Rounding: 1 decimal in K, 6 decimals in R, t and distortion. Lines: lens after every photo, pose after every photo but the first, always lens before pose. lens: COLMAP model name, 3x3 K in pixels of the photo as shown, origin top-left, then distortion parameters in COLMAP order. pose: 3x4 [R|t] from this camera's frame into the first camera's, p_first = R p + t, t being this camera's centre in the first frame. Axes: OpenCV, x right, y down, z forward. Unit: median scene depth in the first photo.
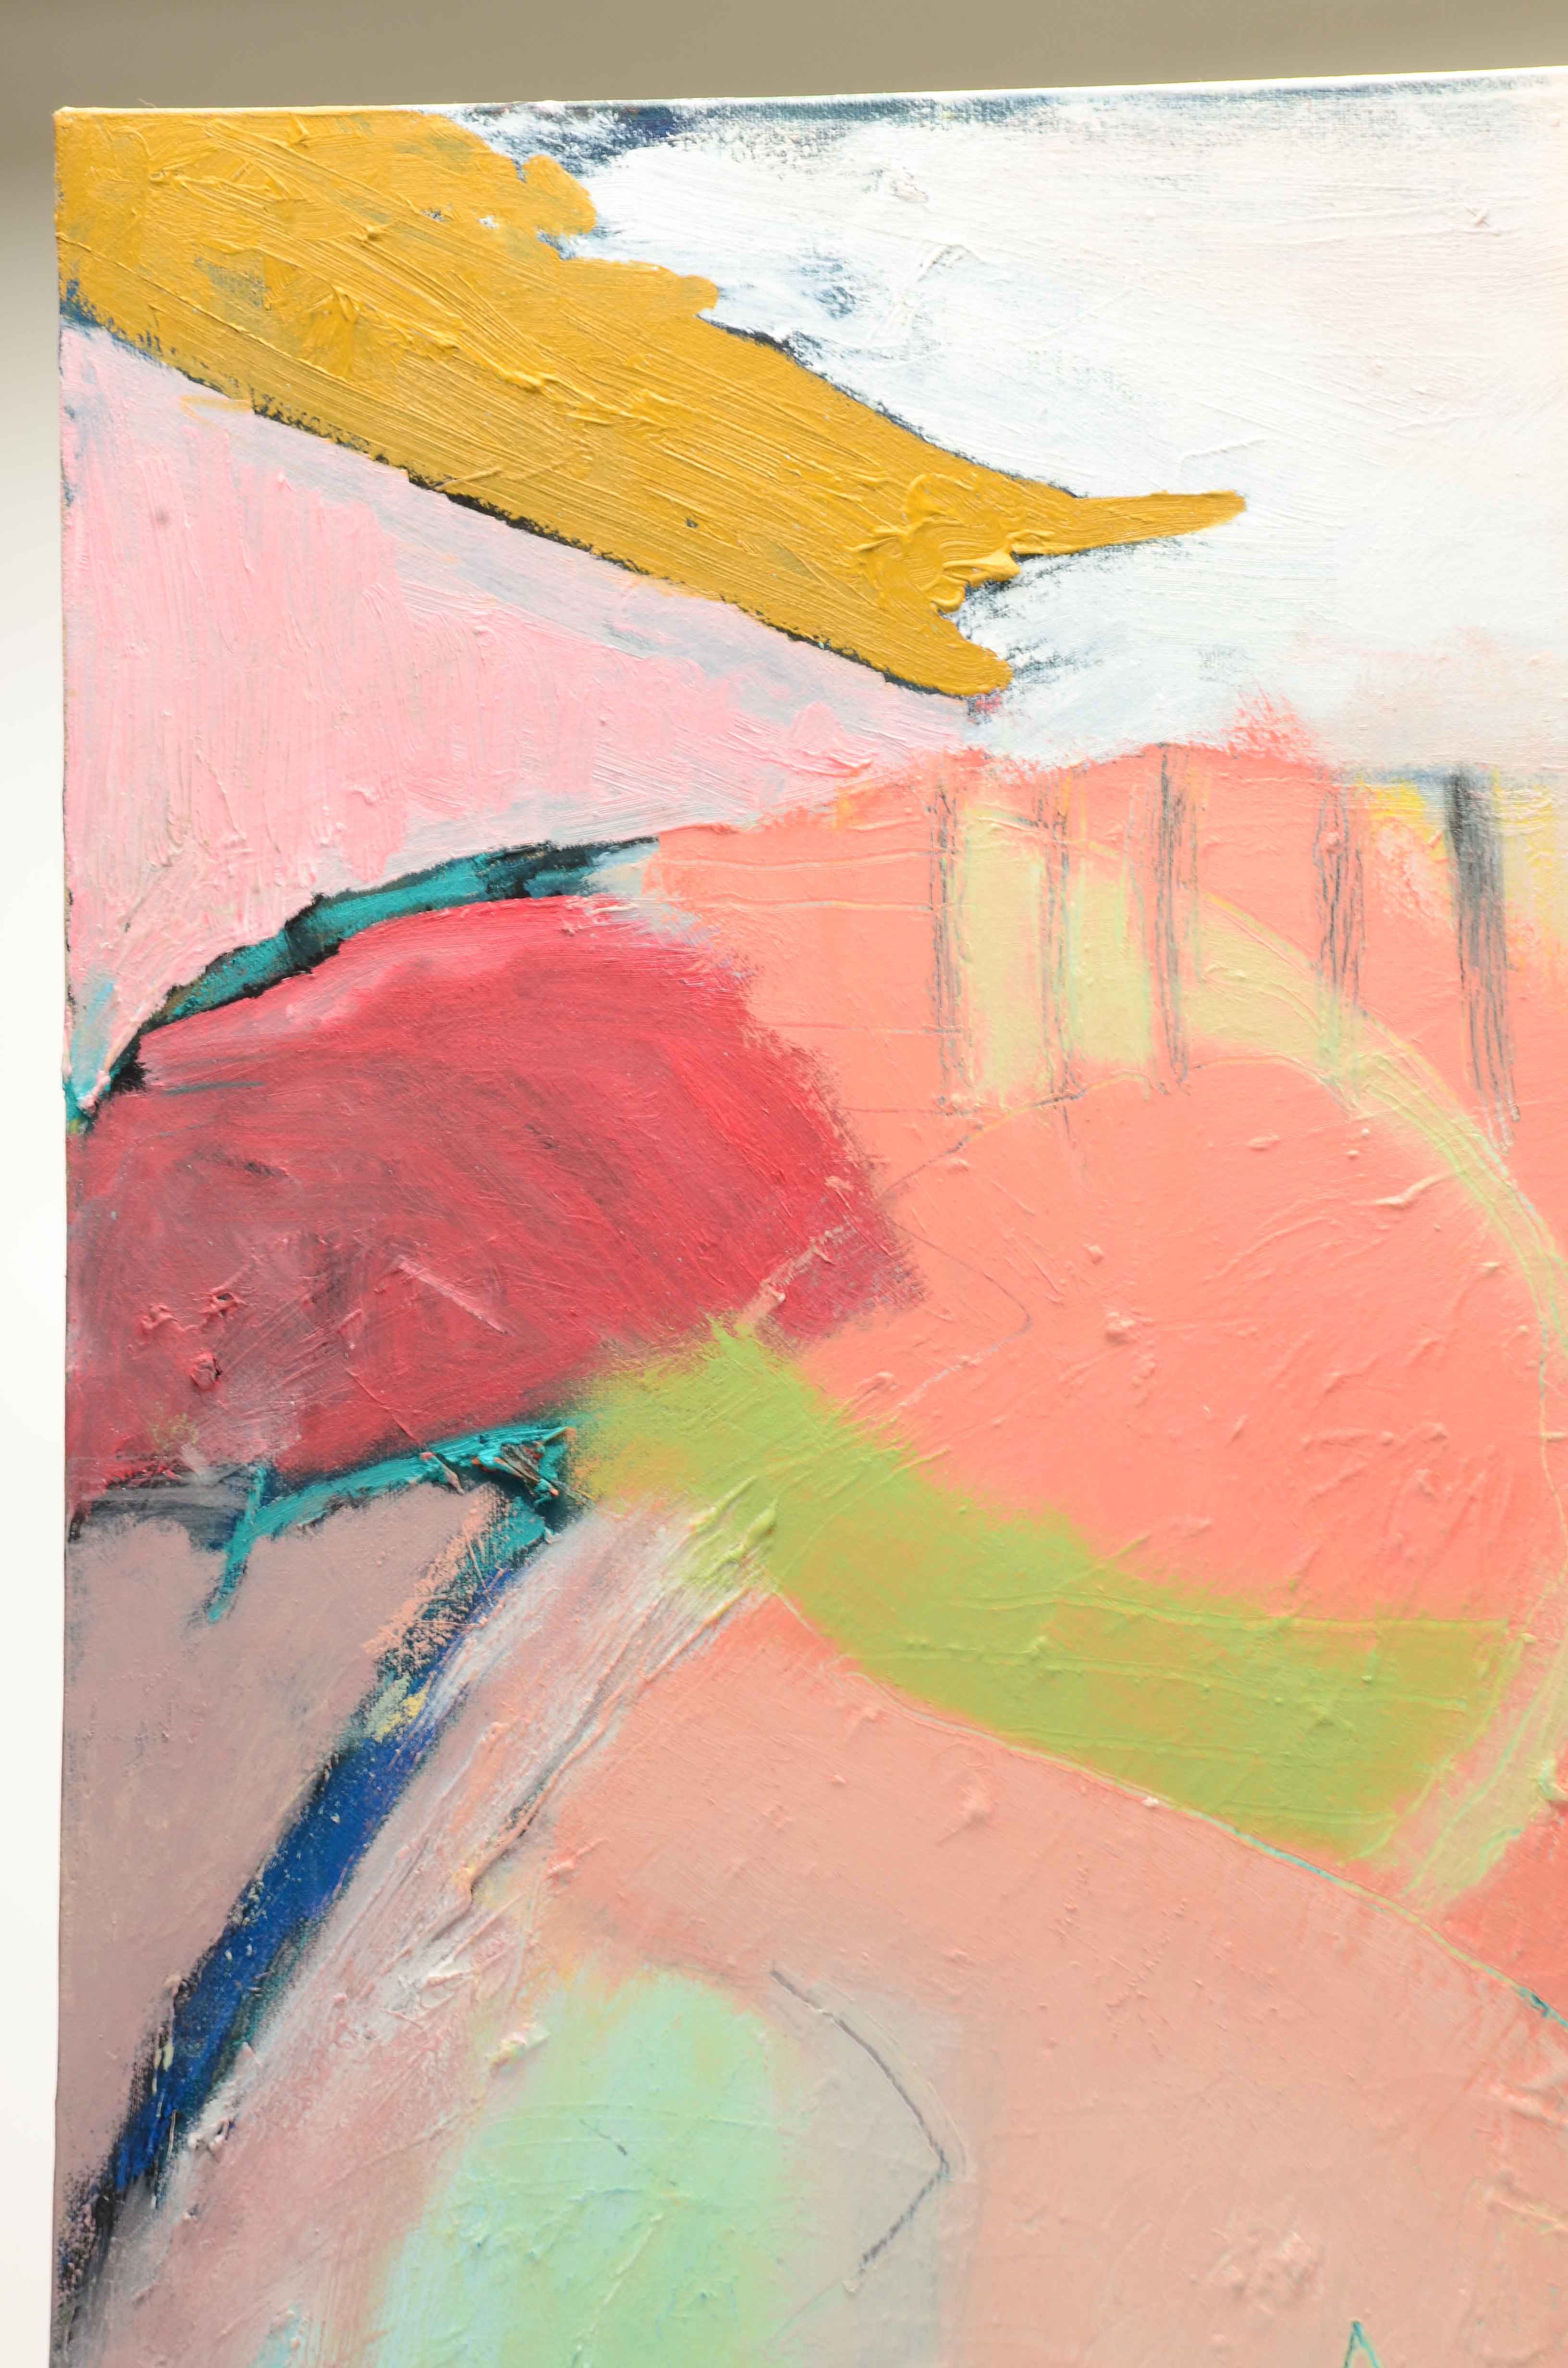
lens RADIAL K [[10534.0, 0, 765.4], [0, 10534.0, 1201.5], [0, 0, 1]] dist [1.601533, 0.000000]
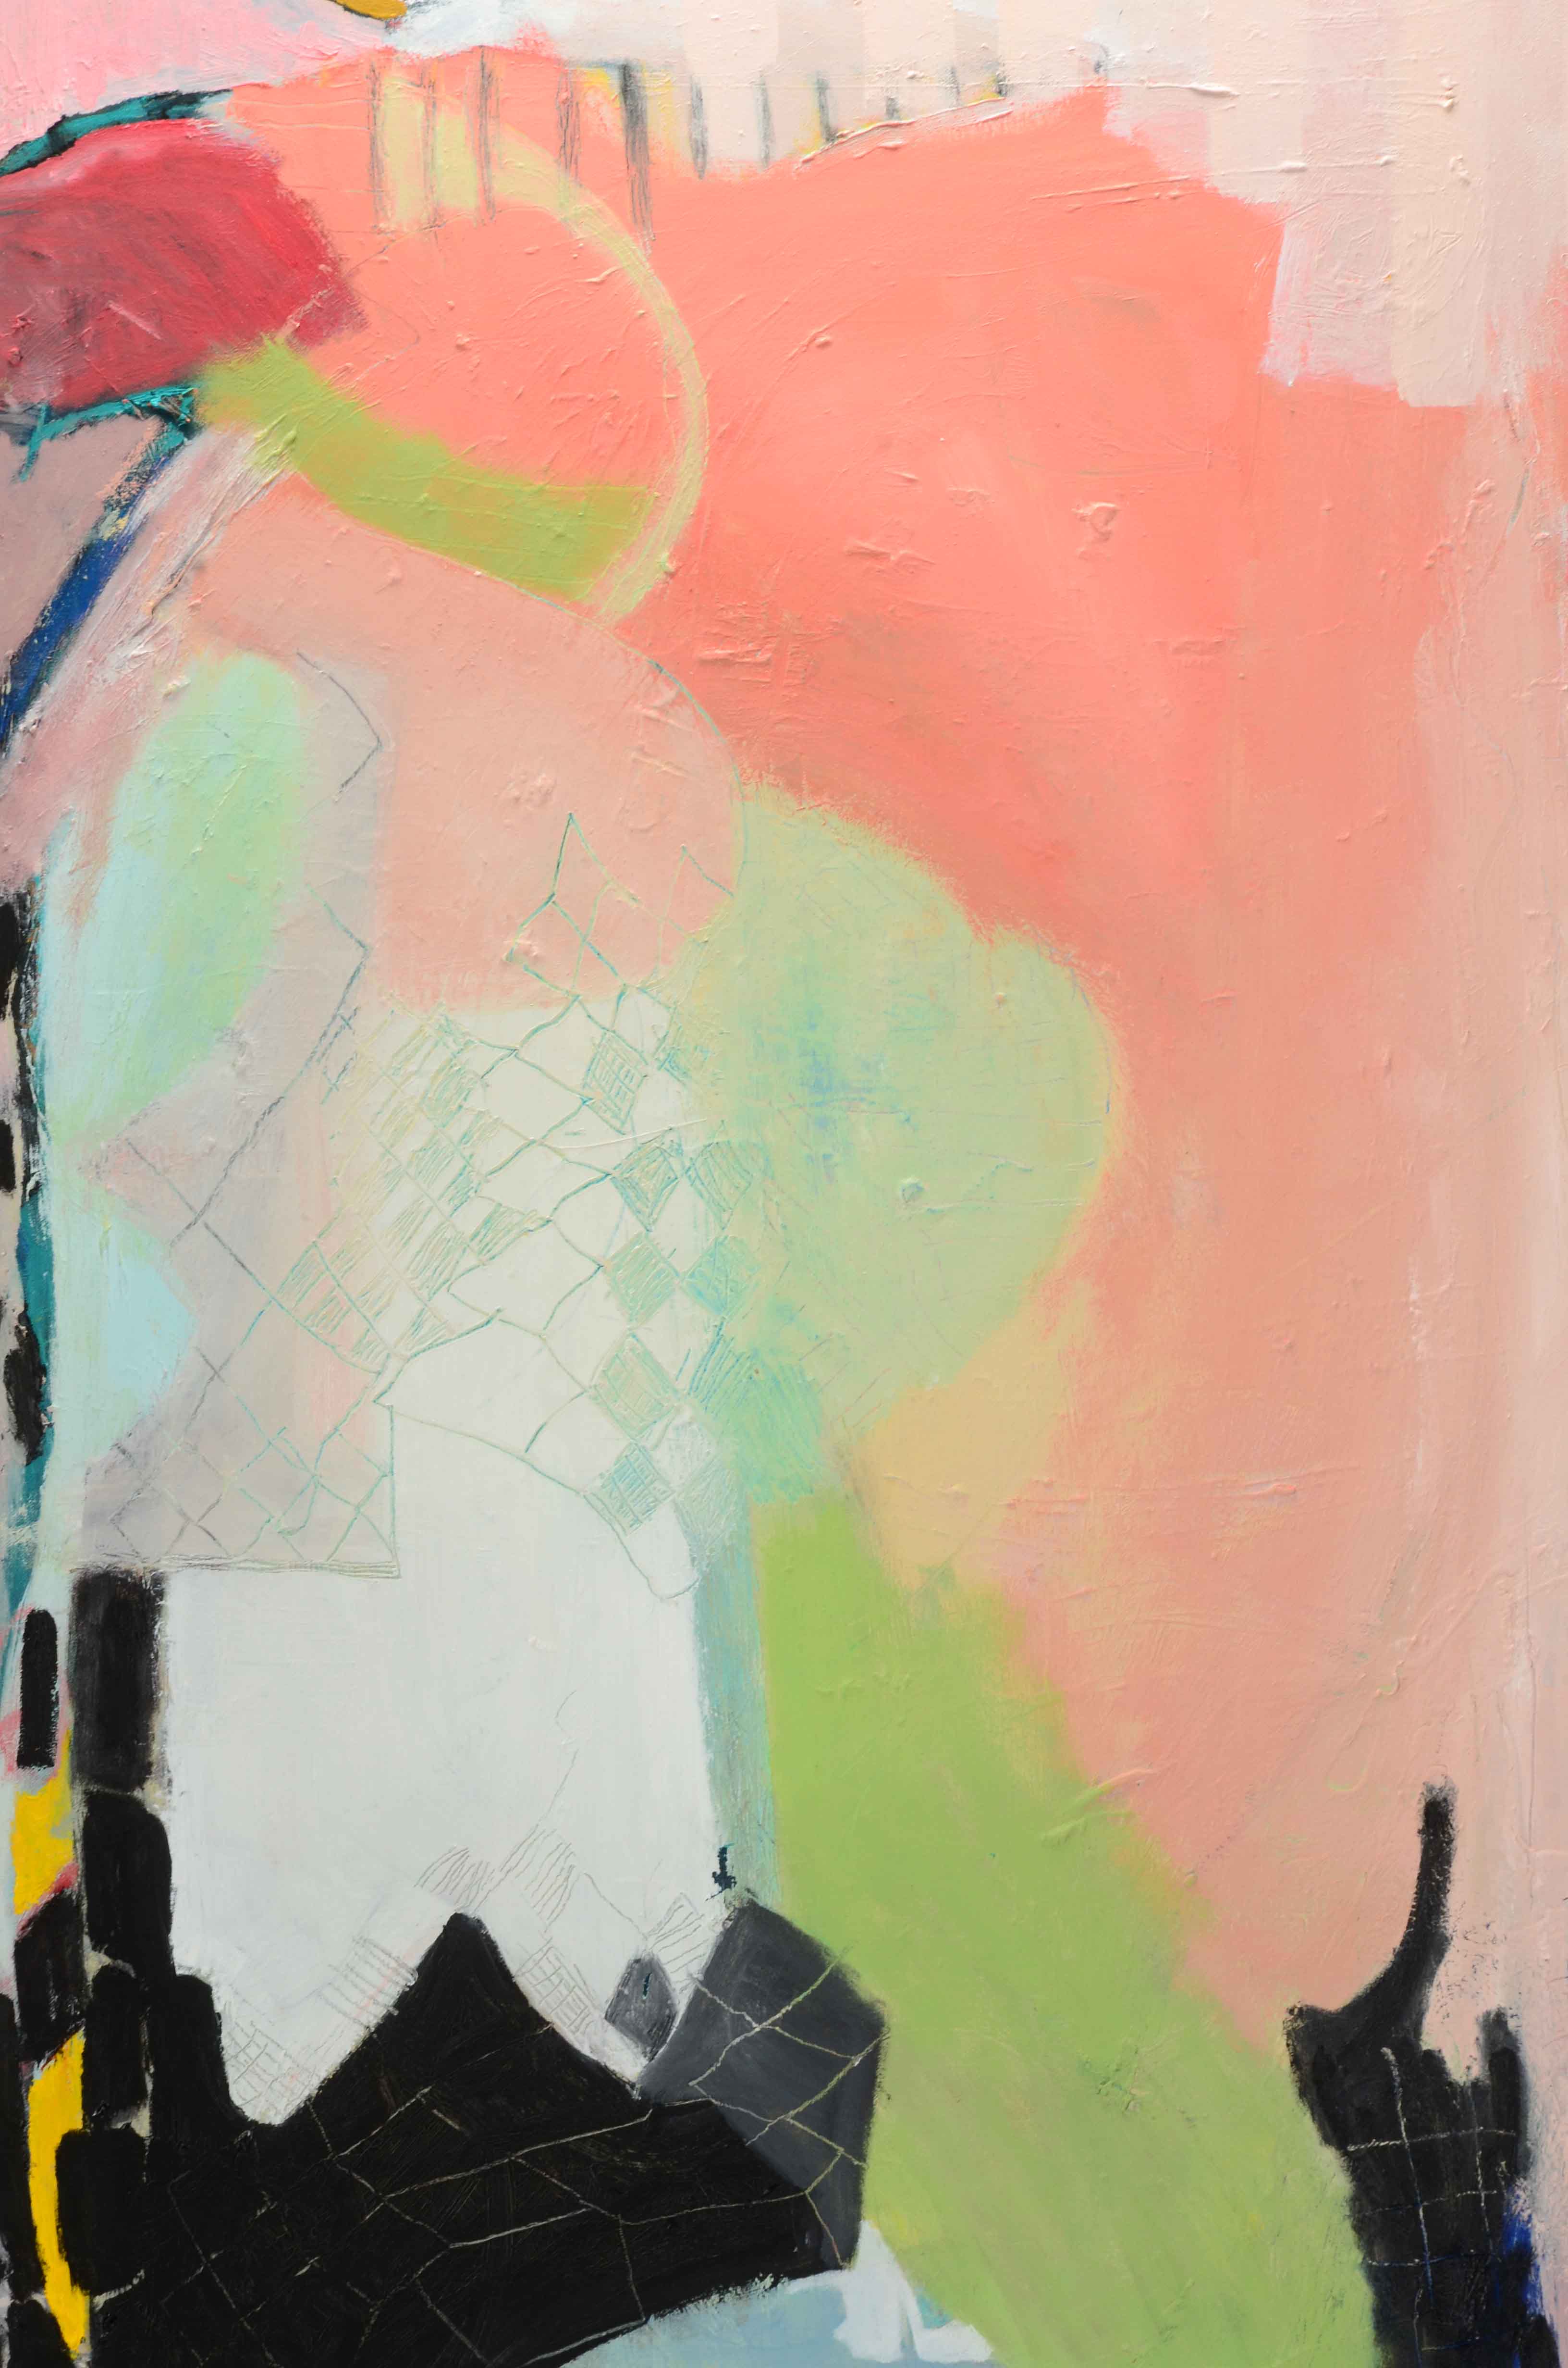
lens RADIAL K [[10534.0, 0, 860.8], [0, 10534.0, 1208.7], [0, 0, 1]] dist [1.601533, 0.000000]
pose [[0.999186, -0.002064, 0.040275, 0.027060], [-0.003521, 0.990410, 0.138113, -0.109283], [-0.040174, -0.138142, 0.989597, -1.099889]]
